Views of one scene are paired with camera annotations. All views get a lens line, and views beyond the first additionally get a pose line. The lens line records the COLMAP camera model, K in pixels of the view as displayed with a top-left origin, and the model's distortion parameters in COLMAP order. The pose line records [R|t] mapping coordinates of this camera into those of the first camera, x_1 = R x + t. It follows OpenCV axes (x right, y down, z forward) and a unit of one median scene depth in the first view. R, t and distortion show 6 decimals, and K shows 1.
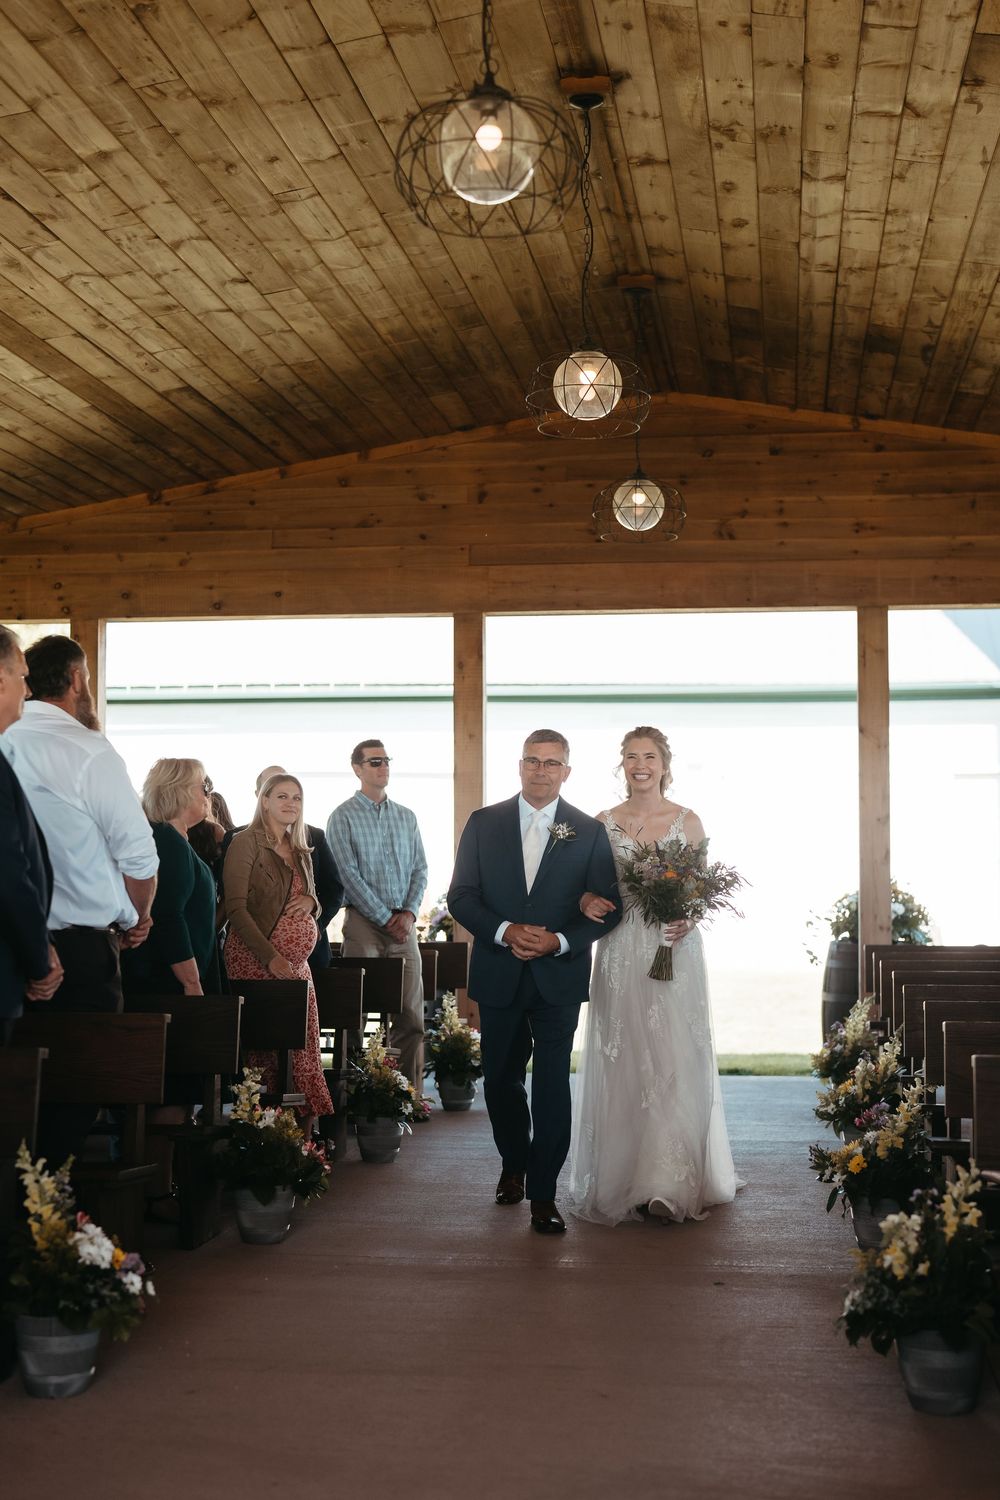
lens RADIAL K [[2119.3, 0, 483.1], [0, 2119.3, 737.9], [0, 0, 1]] dist [0.021728, 0.000000]
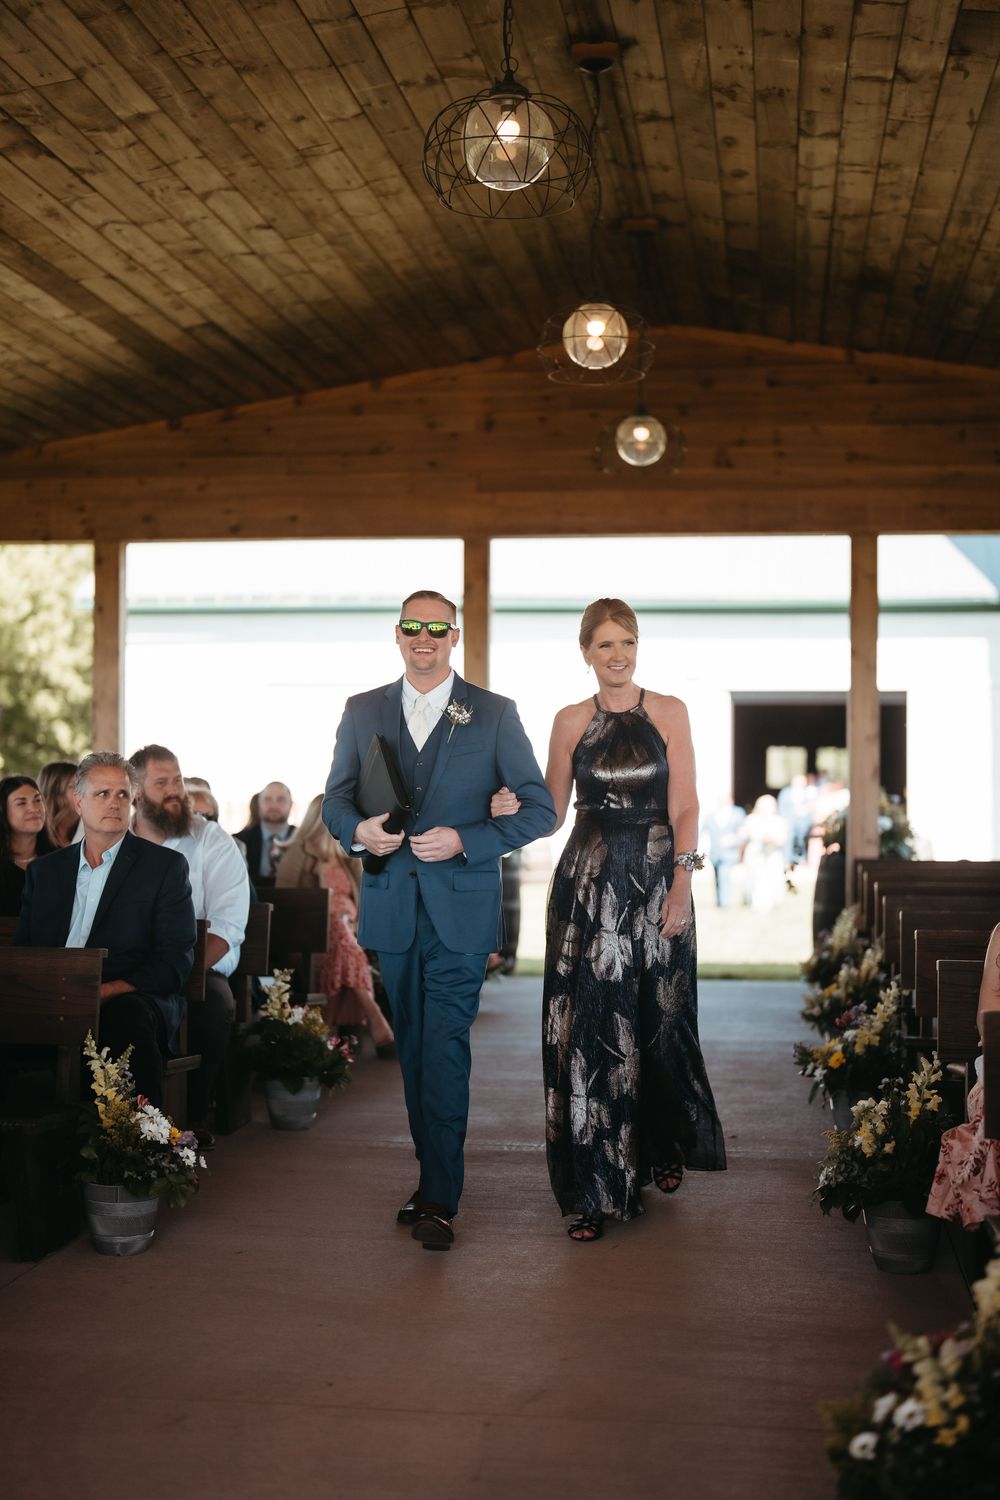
lens RADIAL K [[2119.3, 0, 470.0], [0, 2119.3, 733.2], [0, 0, 1]] dist [0.021728, 0.000000]
pose [[0.999973, 0.005404, -0.004928, -0.006129], [-0.005197, 0.999143, 0.041060, -0.008466], [0.005145, -0.041034, 0.999145, -0.064733]]
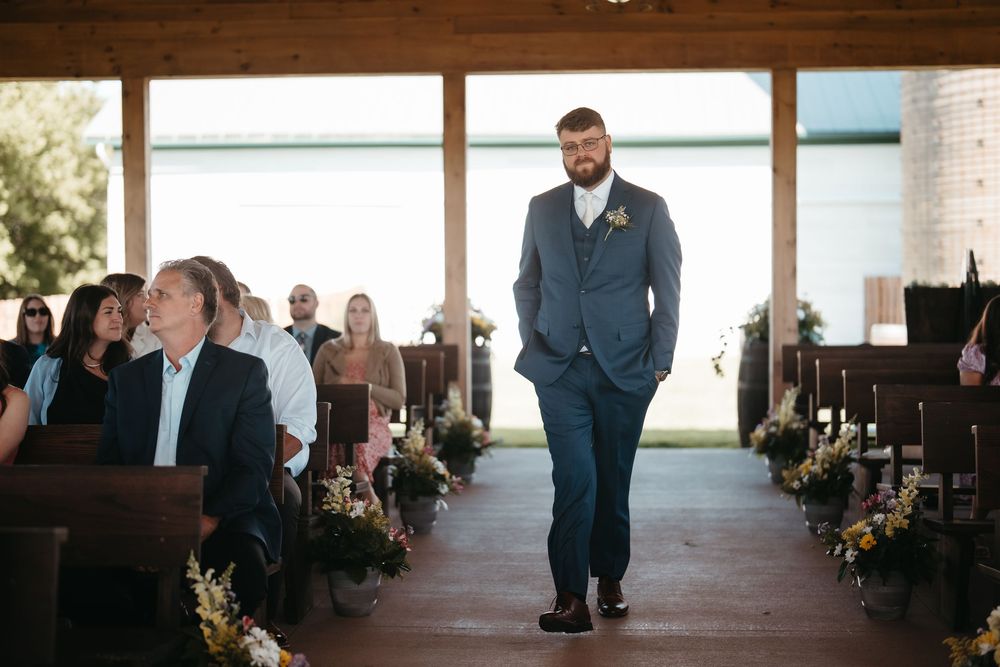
lens RADIAL K [[1610.5, 0, 490.2], [0, 1610.5, 306.0], [0, 0, 1]] dist [0.029045, 0.000000]
pose [[0.997975, -0.006086, 0.063318, -0.066598], [0.000997, 0.996788, 0.080084, -0.000343], [-0.063602, -0.079859, 0.994775, 0.105654]]
